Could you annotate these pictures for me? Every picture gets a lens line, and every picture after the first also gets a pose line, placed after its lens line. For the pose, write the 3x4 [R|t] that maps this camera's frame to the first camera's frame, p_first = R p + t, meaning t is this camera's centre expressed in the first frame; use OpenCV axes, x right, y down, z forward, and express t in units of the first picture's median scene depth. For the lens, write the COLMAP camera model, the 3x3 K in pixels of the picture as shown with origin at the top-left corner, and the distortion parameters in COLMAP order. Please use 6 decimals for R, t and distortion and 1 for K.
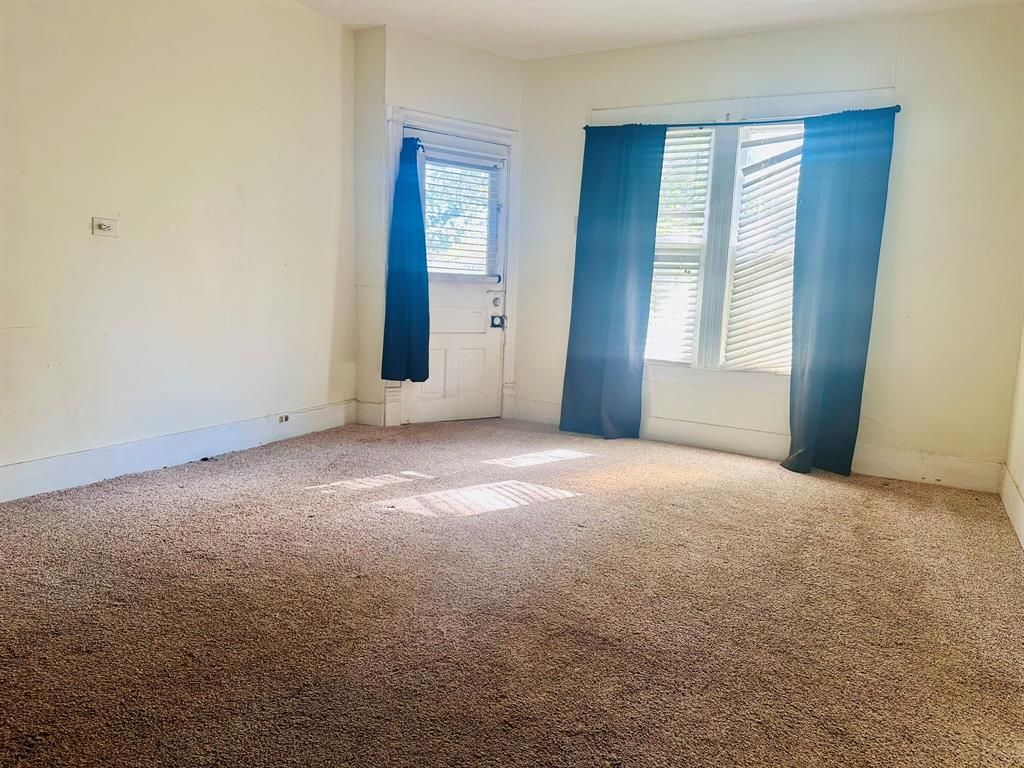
lens RADIAL K [[716.8, 0, 514.9], [0, 716.8, 385.7], [0, 0, 1]] dist [0.113422, -0.171144]
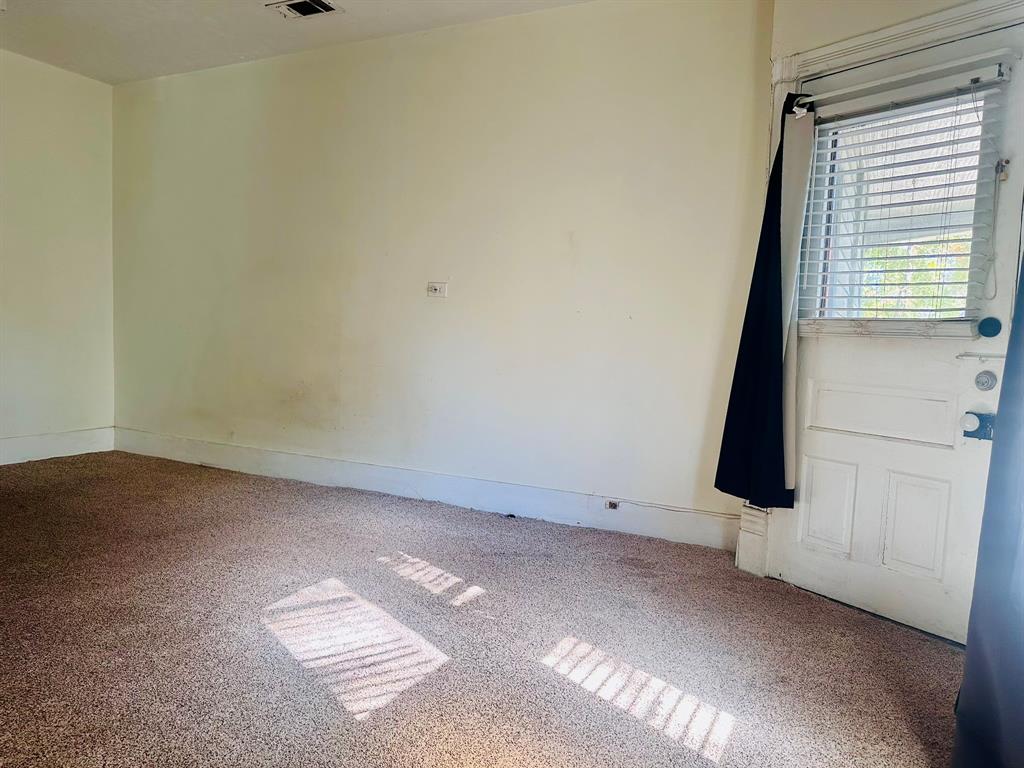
lens RADIAL K [[716.8, 0, 514.9], [0, 716.8, 385.7], [0, 0, 1]] dist [0.113422, -0.171144]
pose [[0.028937, 0.036150, -0.998927, 0.514878], [-0.179011, 0.983377, 0.030402, -0.097771], [0.983421, 0.177939, 0.034928, 0.904133]]
